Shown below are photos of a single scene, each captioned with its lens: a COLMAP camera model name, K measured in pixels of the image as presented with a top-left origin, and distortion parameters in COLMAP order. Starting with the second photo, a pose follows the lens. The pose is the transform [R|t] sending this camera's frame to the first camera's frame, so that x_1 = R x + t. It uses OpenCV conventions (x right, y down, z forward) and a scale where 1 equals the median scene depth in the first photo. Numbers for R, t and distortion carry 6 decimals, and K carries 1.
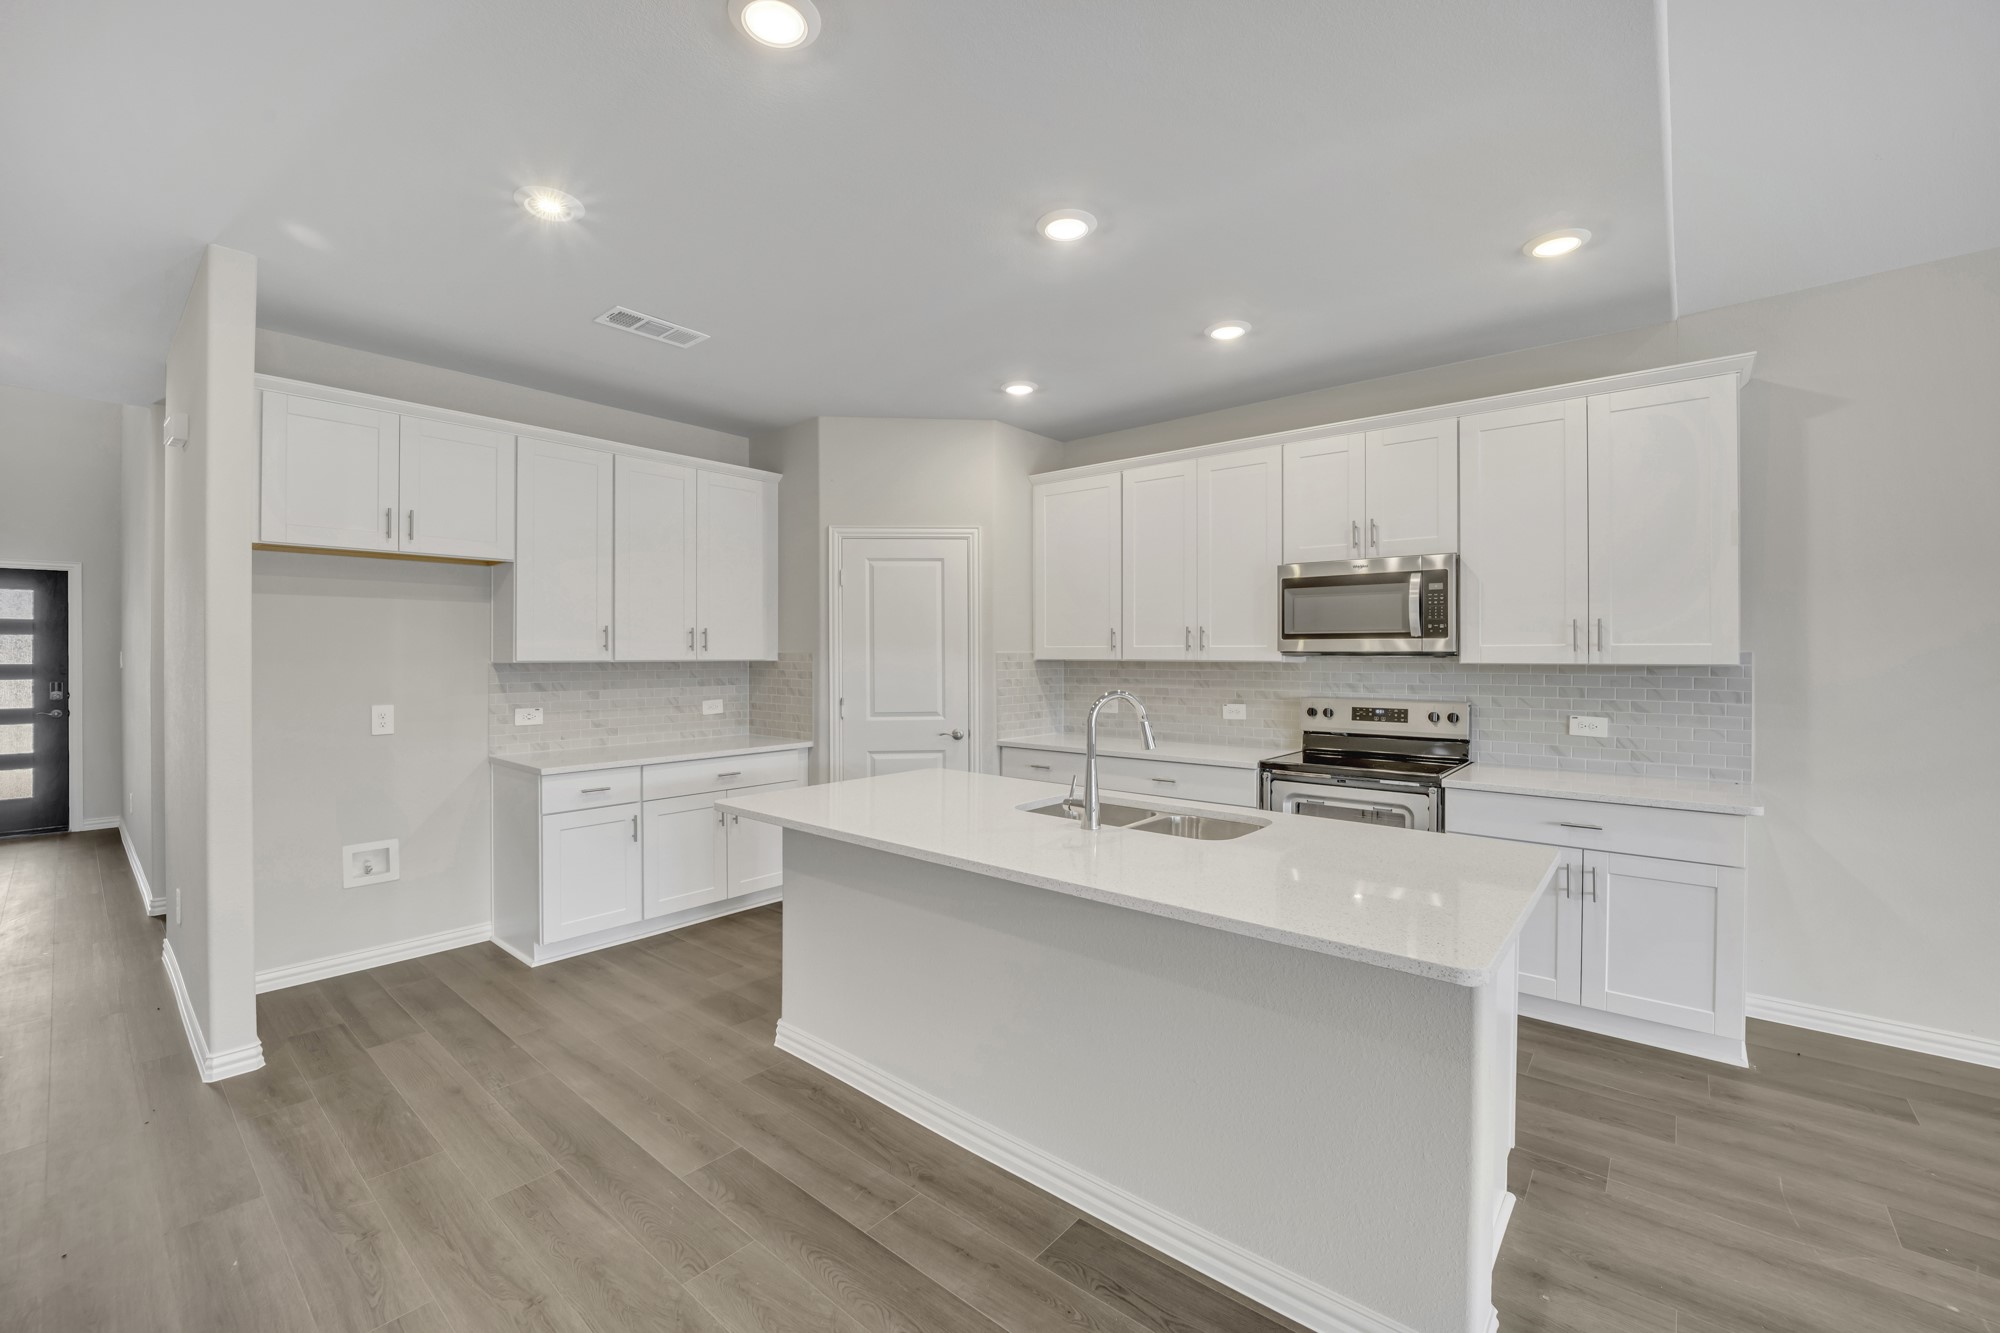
lens RADIAL K [[812.4, 0, 990.7], [0, 812.4, 658.9], [0, 0, 1]] dist [-0.020299, -0.000669]
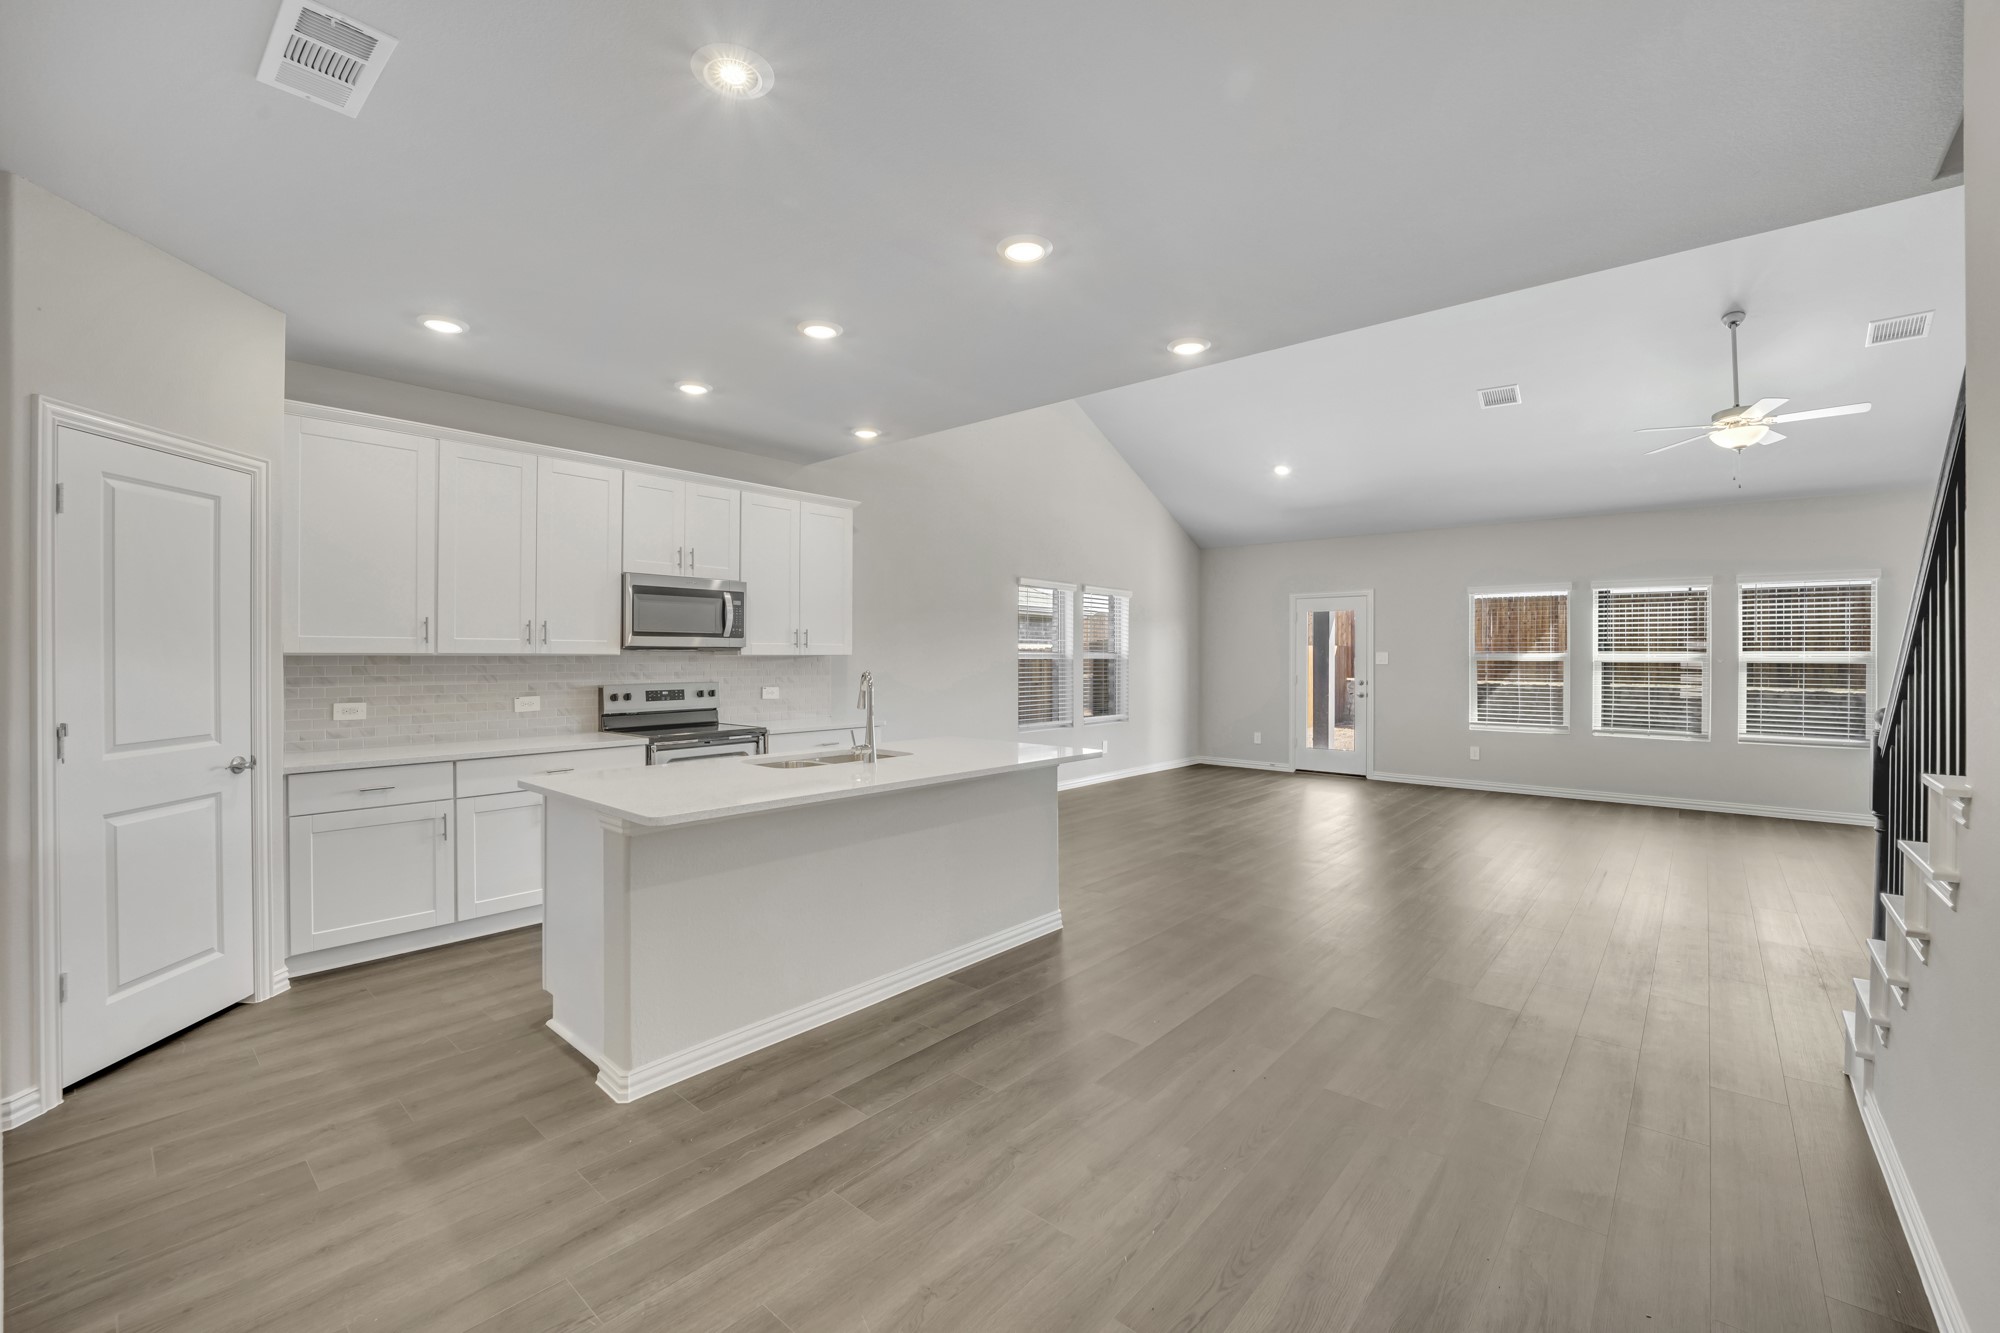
lens RADIAL K [[812.4, 0, 989.7], [0, 812.4, 666.9], [0, 0, 1]] dist [-0.020299, -0.000669]
pose [[0.026727, -0.013255, 0.999555, -0.825089], [0.006290, 0.999895, 0.013091, 0.009481], [-0.999623, 0.005938, 0.026808, 0.447634]]
